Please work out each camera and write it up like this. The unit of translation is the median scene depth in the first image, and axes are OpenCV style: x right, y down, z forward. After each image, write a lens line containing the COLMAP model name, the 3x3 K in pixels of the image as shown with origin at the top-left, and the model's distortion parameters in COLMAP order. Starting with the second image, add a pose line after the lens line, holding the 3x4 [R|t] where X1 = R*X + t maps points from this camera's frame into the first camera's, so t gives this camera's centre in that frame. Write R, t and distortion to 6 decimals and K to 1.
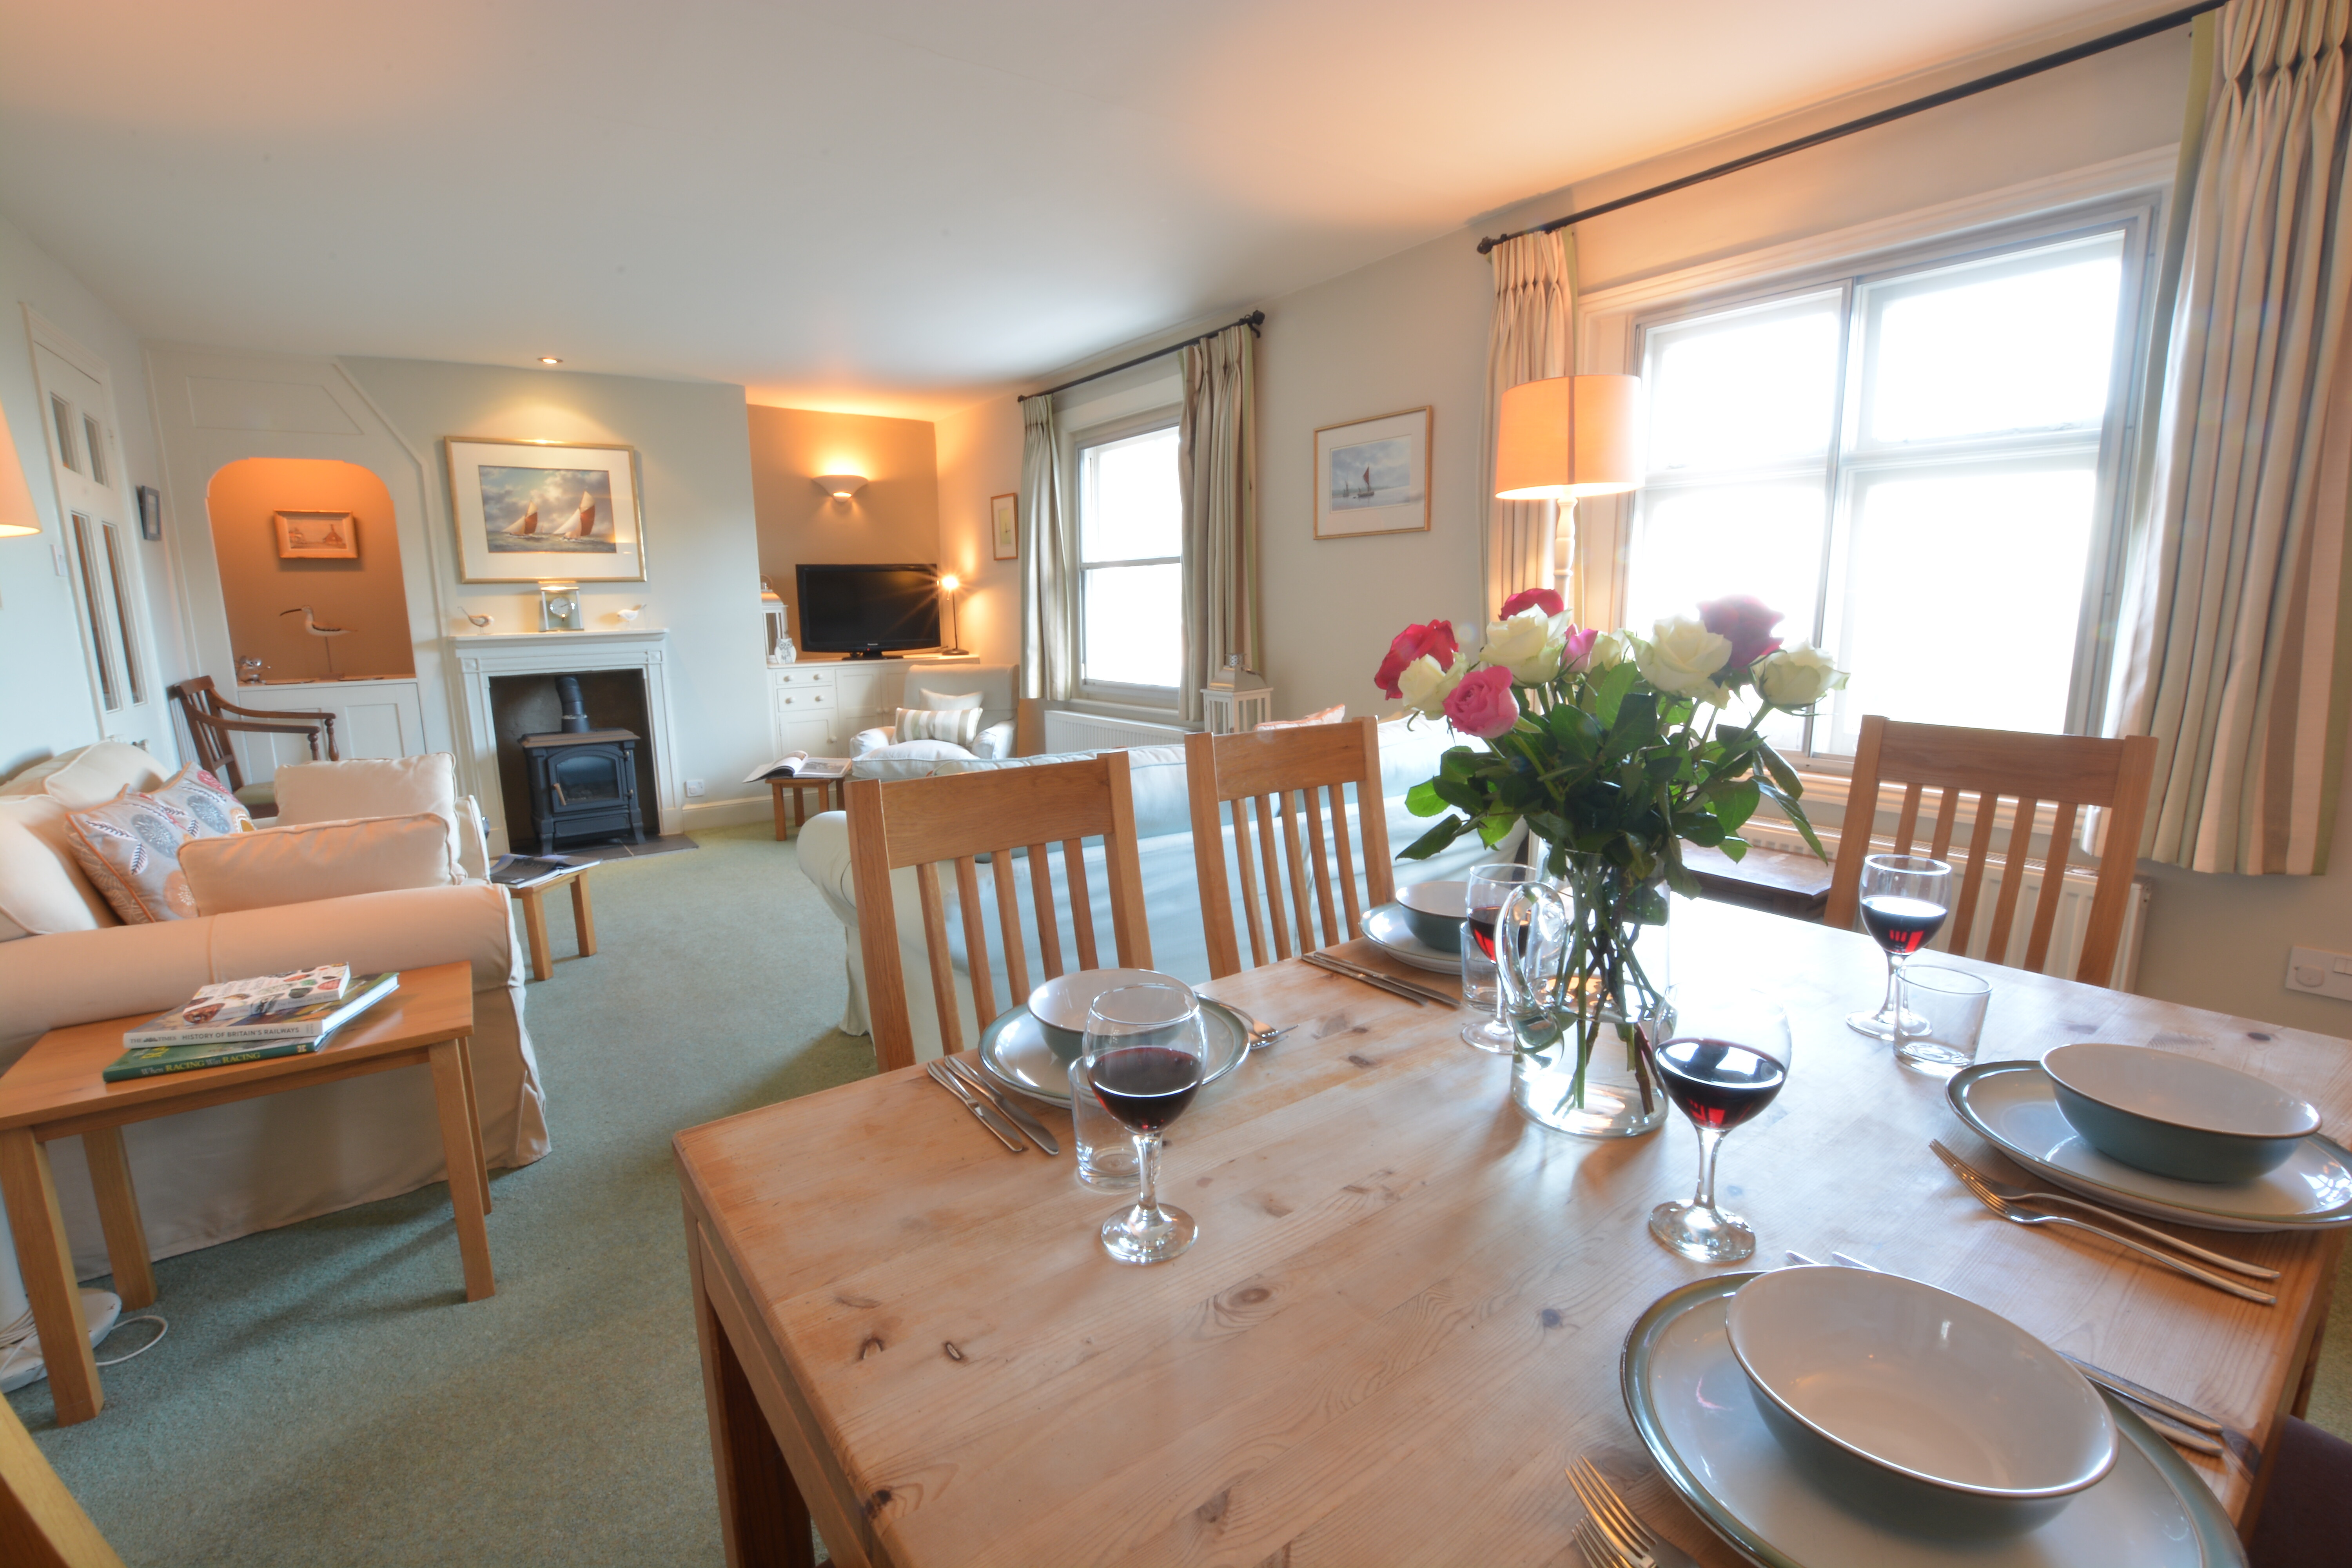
lens RADIAL K [[1043.8, 0, 1176.0], [0, 1043.8, 784.0], [0, 0, 1]] dist [-0.034286, 0.000660]
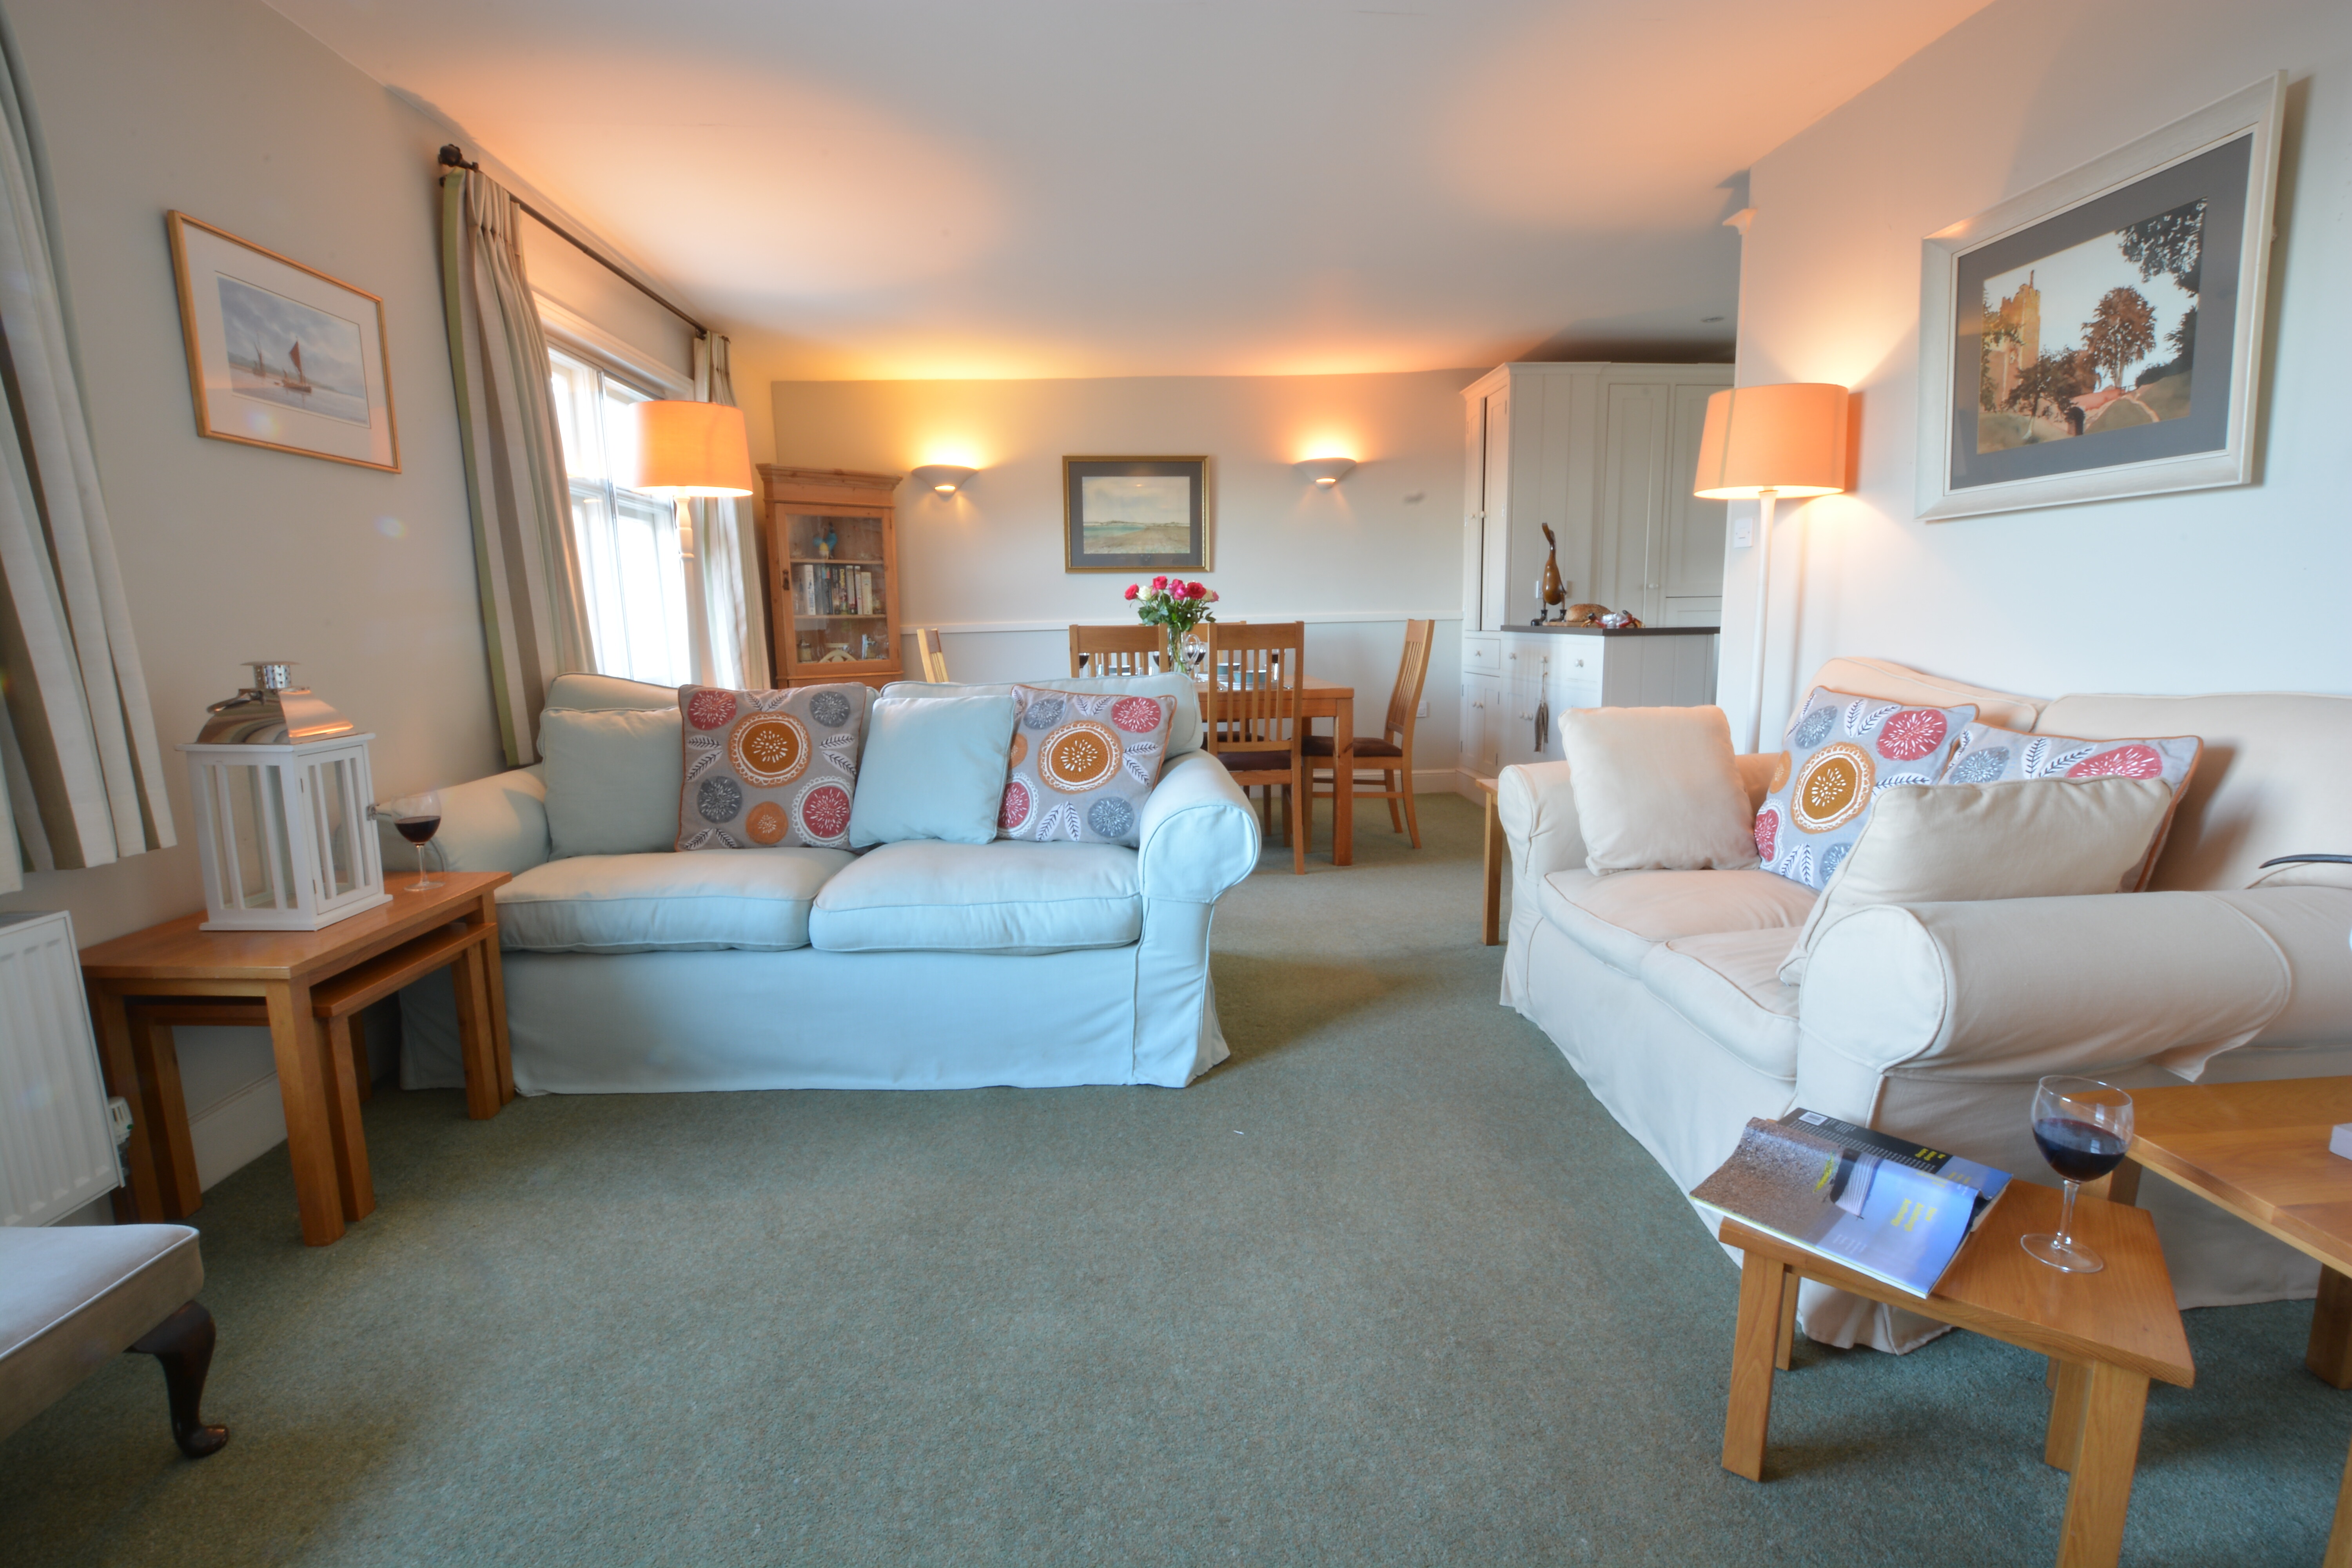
lens RADIAL K [[1043.8, 0, 1176.0], [0, 1043.8, 784.0], [0, 0, 1]] dist [-0.034286, 0.000660]
pose [[-0.820137, -0.068391, 0.568065, -0.319888], [0.119335, 0.950550, 0.286728, -0.094804], [-0.559584, 0.302946, -0.771421, 0.692100]]
